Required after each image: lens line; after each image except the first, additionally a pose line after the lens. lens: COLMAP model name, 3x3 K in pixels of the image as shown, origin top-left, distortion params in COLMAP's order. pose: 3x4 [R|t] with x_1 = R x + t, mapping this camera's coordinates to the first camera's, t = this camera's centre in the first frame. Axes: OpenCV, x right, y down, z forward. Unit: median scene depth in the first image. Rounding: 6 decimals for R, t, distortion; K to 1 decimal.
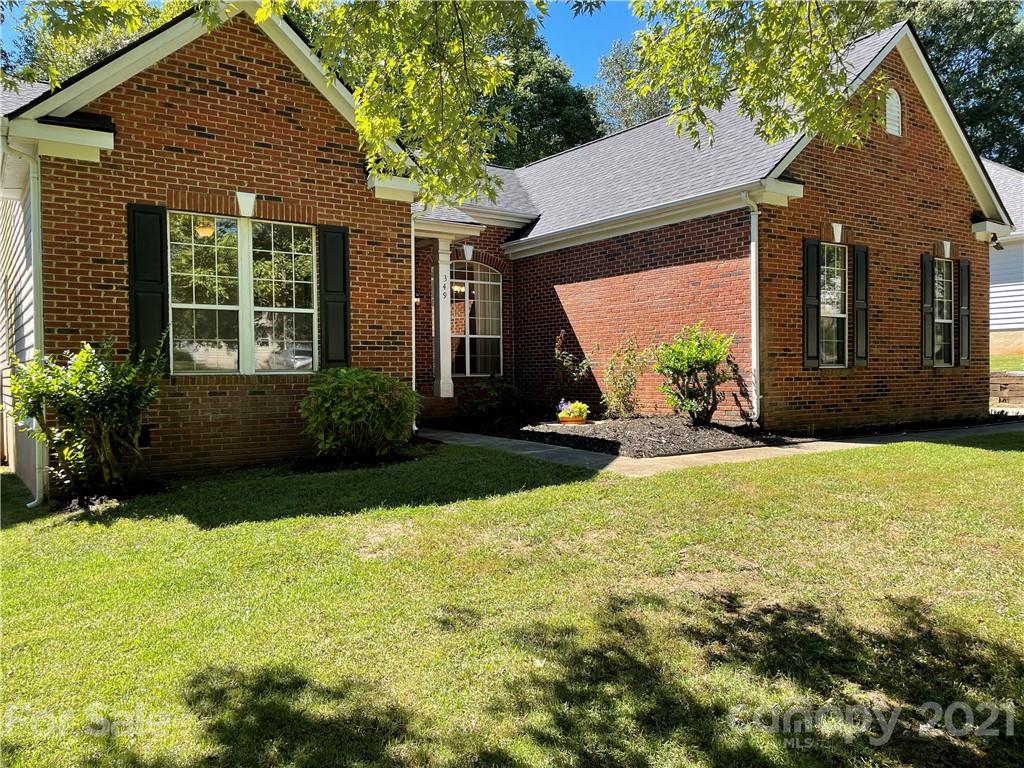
lens RADIAL K [[772.1, 0, 505.1], [0, 772.1, 372.9], [0, 0, 1]] dist [0.098392, -0.128817]
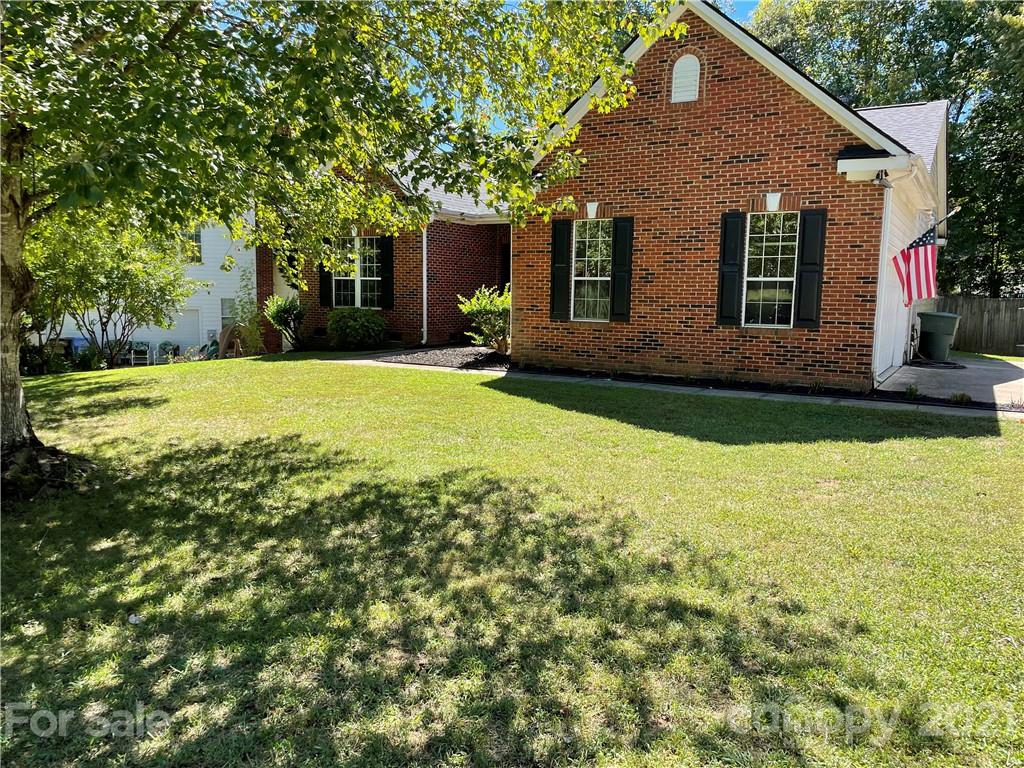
lens RADIAL K [[772.1, 0, 518.4], [0, 772.1, 388.8], [0, 0, 1]] dist [0.098392, -0.128817]
pose [[0.423777, 0.114121, -0.898549, 1.691490], [-0.039260, 0.993413, 0.107654, -0.032161], [0.904915, -0.010344, 0.425466, 0.429244]]
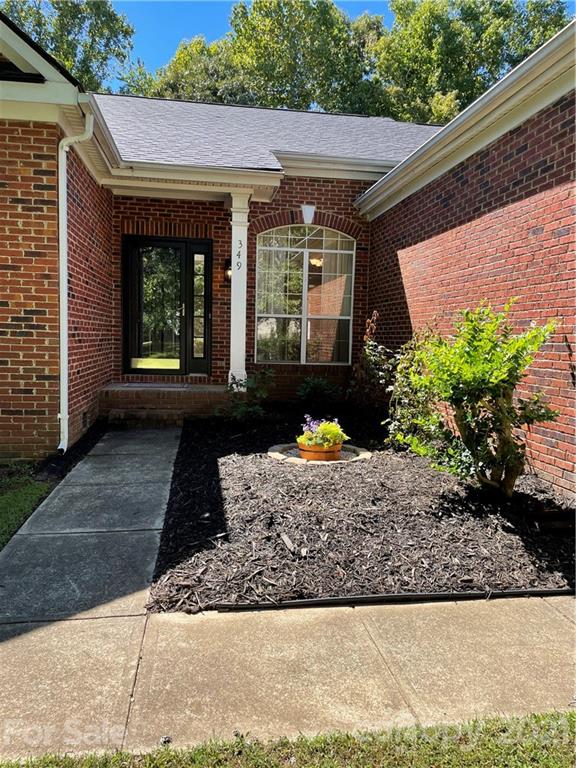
lens RADIAL K [[579.1, 0, 290.3], [0, 579.1, 380.4], [0, 0, 1]] dist [0.098392, -0.128817]
pose [[0.899910, 0.066228, -0.431017, 0.313580], [-0.035330, 0.996224, 0.079310, -0.040642], [0.434642, -0.056144, 0.898852, 0.616830]]
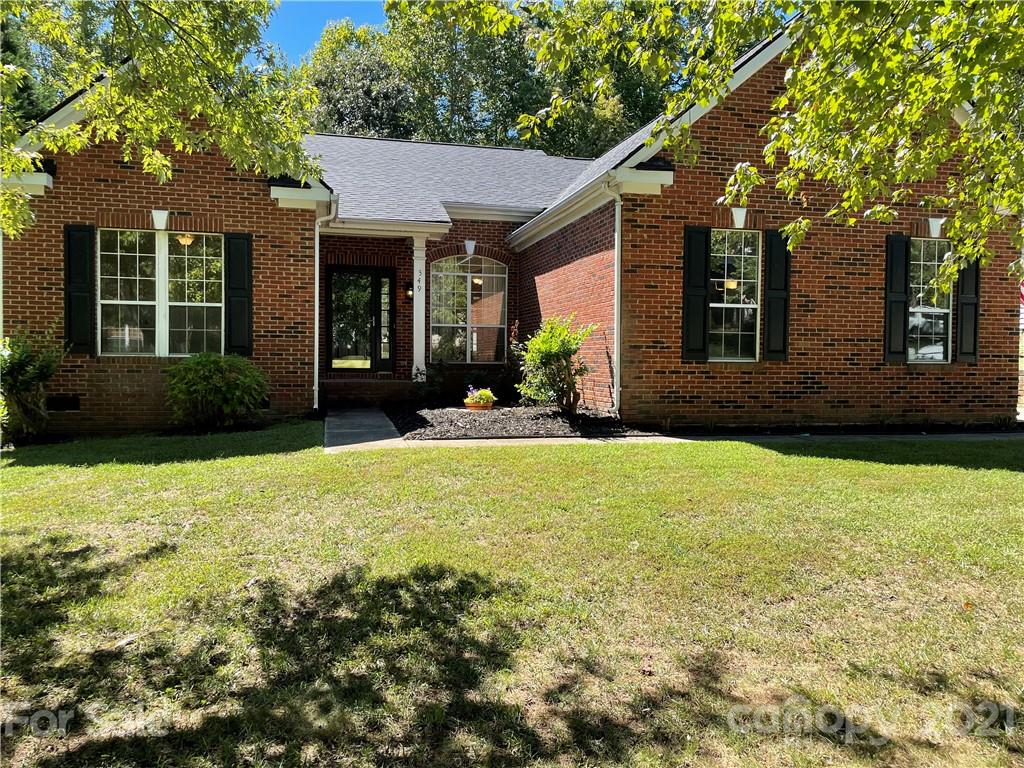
lens RADIAL K [[772.1, 0, 516.3], [0, 772.1, 364.9], [0, 0, 1]] dist [0.098392, -0.128817]
pose [[0.932061, 0.022473, -0.361604, 0.586887], [-0.019864, 0.999743, 0.010930, -0.008682], [0.361756, -0.003004, 0.932268, 0.037069]]
